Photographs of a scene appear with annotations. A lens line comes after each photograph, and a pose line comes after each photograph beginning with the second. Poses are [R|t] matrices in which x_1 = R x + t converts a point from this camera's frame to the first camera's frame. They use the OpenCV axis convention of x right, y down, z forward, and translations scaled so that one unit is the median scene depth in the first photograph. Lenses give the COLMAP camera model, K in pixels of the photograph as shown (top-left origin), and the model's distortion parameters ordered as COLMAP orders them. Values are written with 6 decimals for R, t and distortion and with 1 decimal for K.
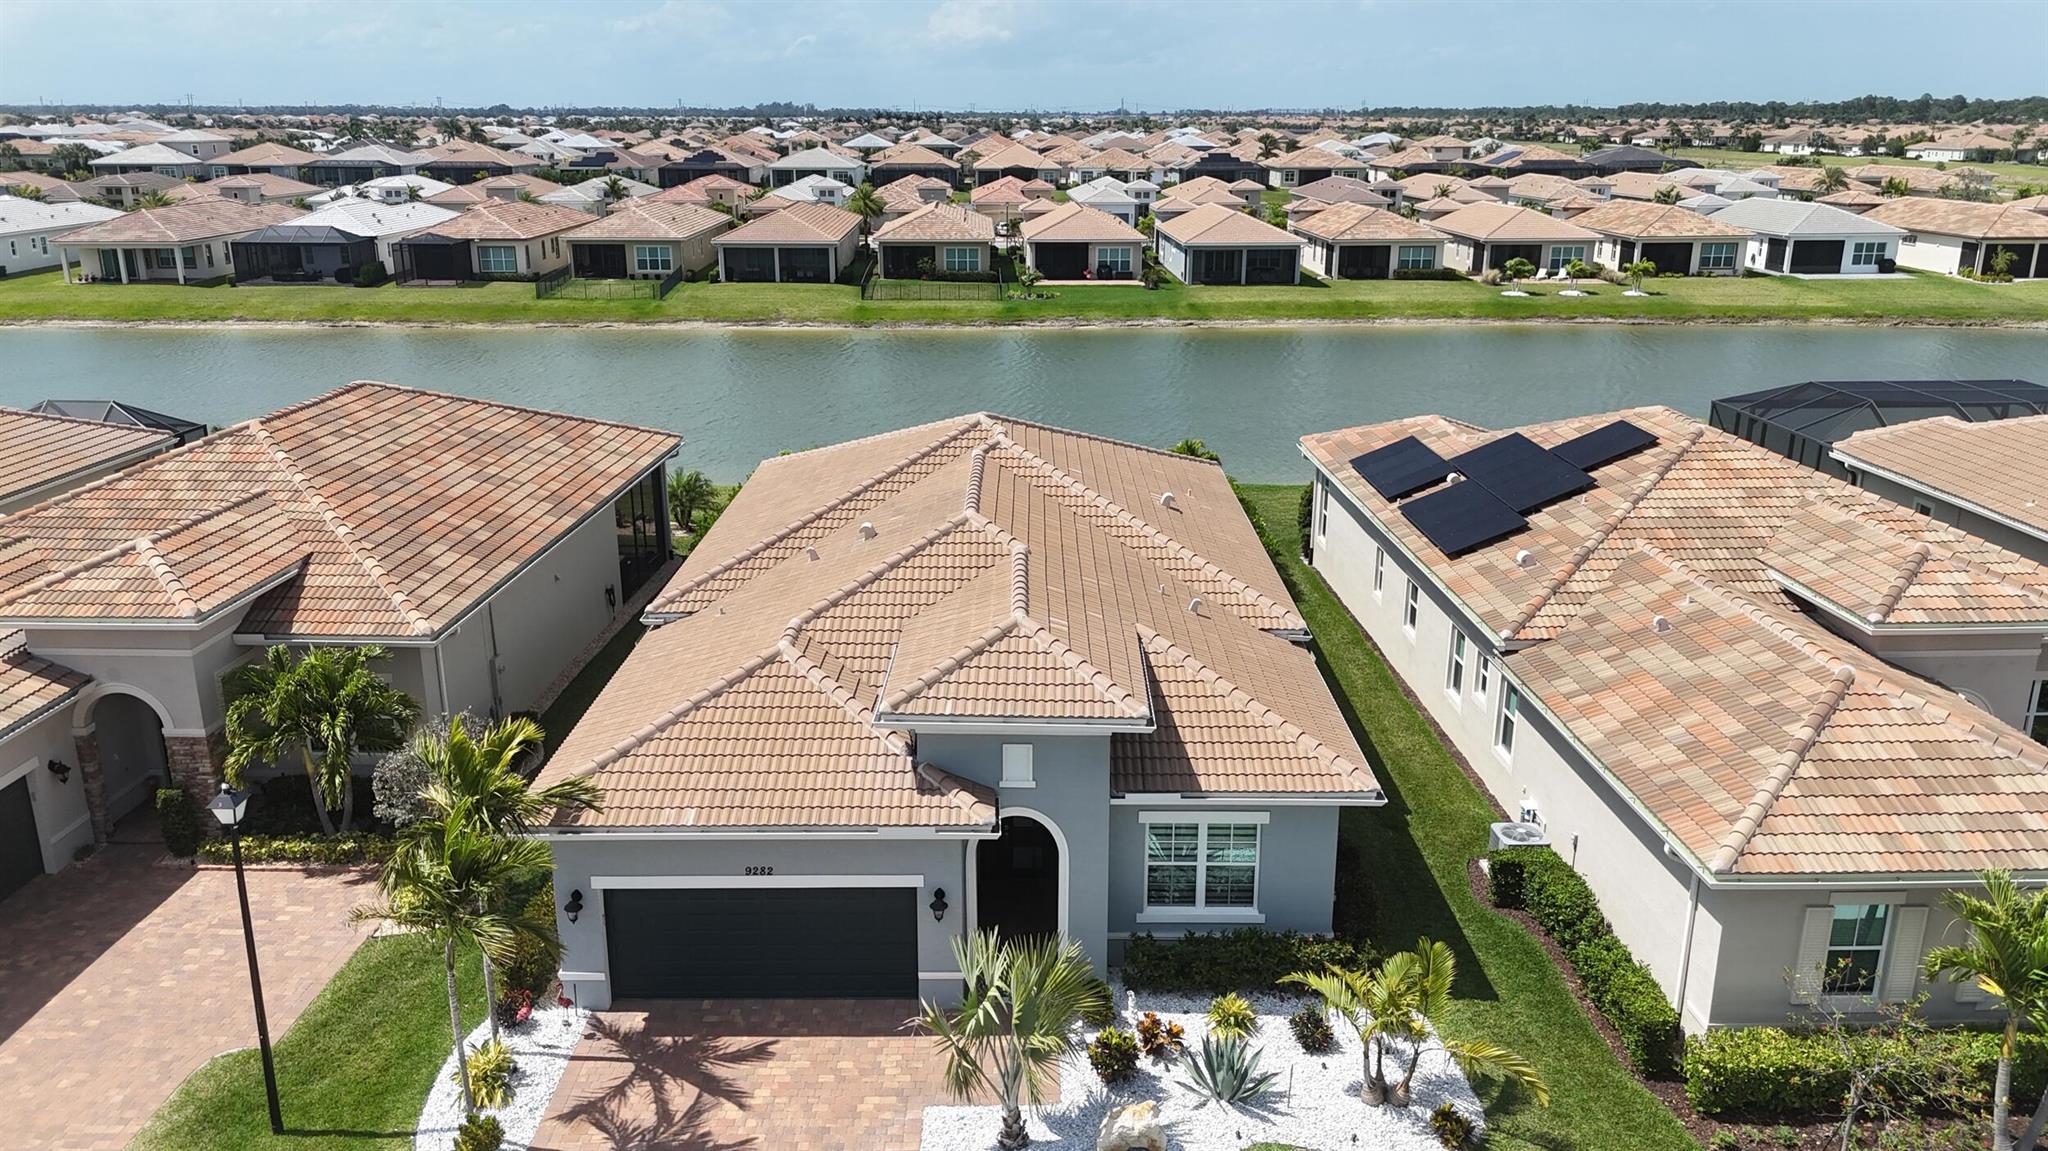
lens RADIAL K [[1511.7, 0, 1020.9], [0, 1511.7, 566.9], [0, 0, 1]] dist [0.056093, -0.049311]
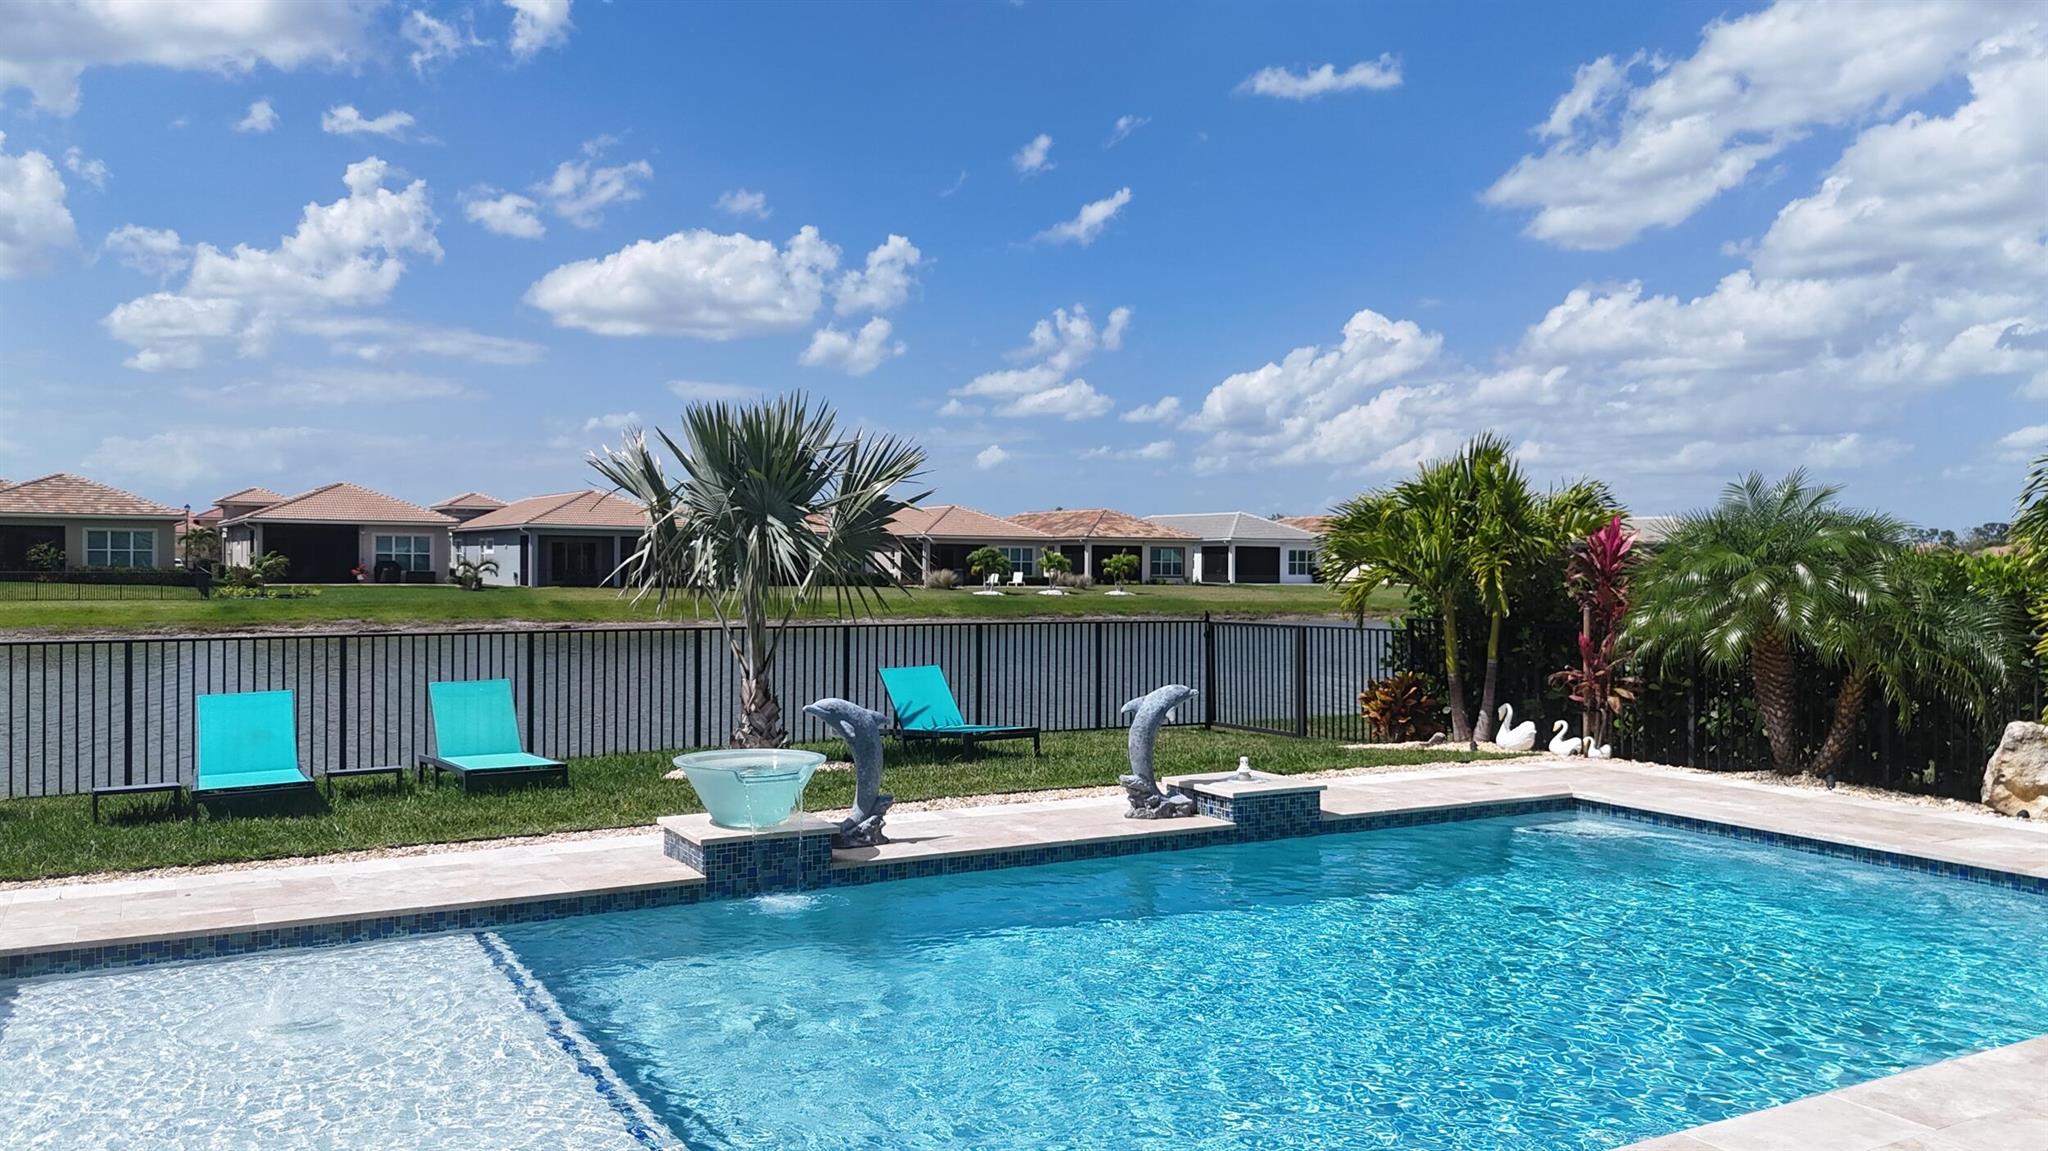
lens RADIAL K [[1511.7, 0, 1024.9], [0, 1511.7, 578.5], [0, 0, 1]] dist [0.056093, -0.049311]
pose [[0.865750, 0.002511, 0.500470, -0.141695], [0.134814, 0.961854, -0.238037, -0.026018], [-0.481977, 0.273551, 0.832387, 1.530824]]
